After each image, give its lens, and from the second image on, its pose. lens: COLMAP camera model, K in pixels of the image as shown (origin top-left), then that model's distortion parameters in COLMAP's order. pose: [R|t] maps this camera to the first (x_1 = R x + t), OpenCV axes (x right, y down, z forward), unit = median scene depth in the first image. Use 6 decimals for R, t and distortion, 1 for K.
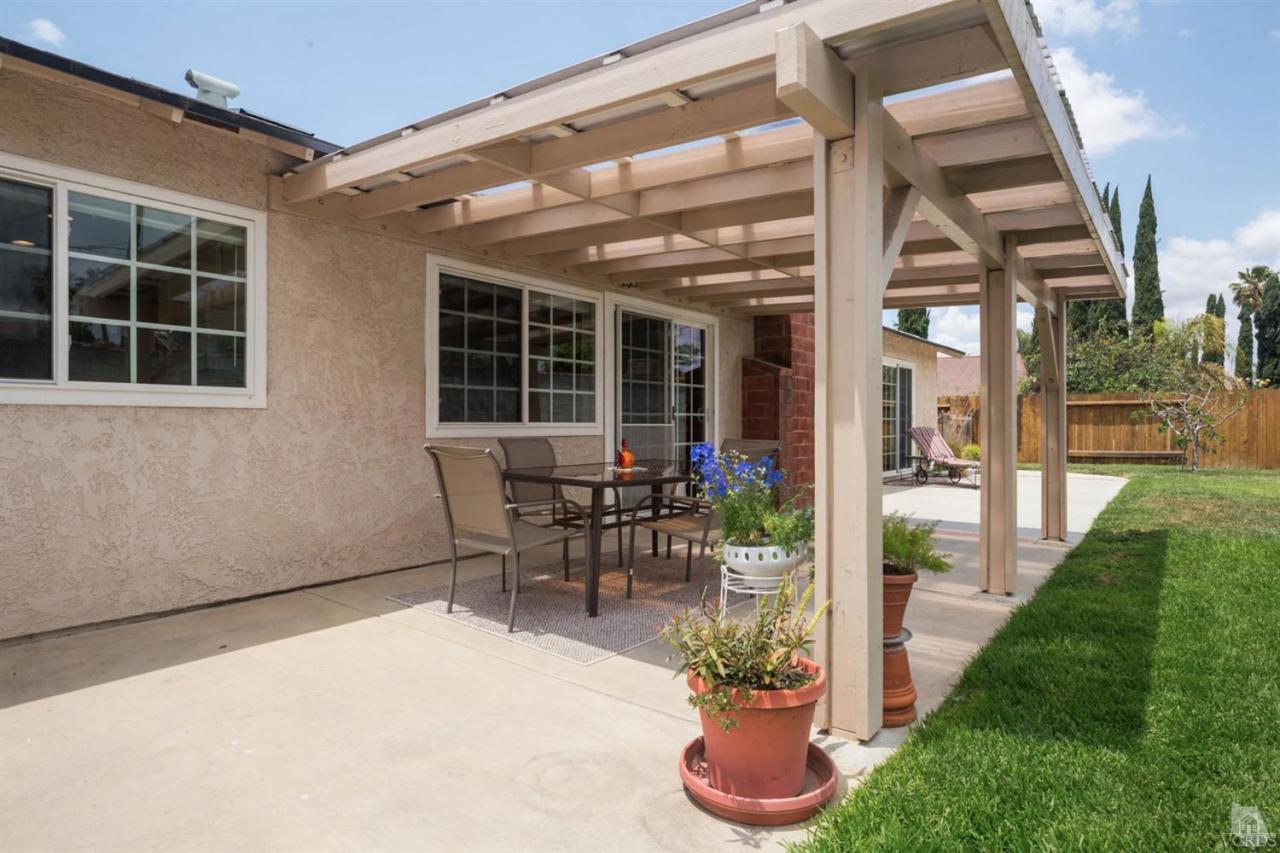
lens RADIAL K [[705.8, 0, 640.9], [0, 705.8, 424.1], [0, 0, 1]] dist [0.002739, -0.003002]
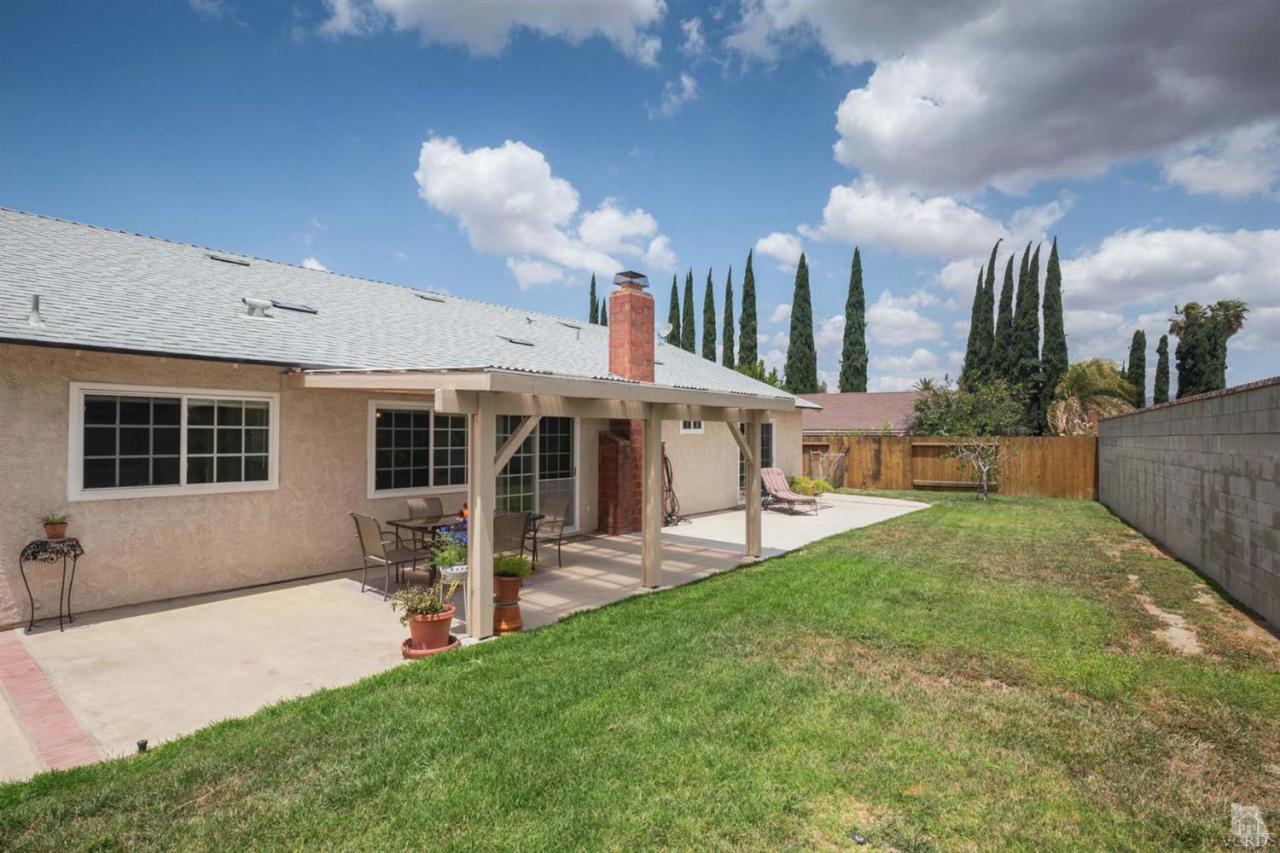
lens RADIAL K [[645.0, 0, 639.0], [0, 645.0, 429.4], [0, 0, 1]] dist [-0.005429, -0.000857]
pose [[0.999740, 0.003628, -0.022534, 0.479008], [-0.003854, 0.999943, -0.009979, -0.160629], [0.022496, 0.010063, 0.999696, -0.724843]]
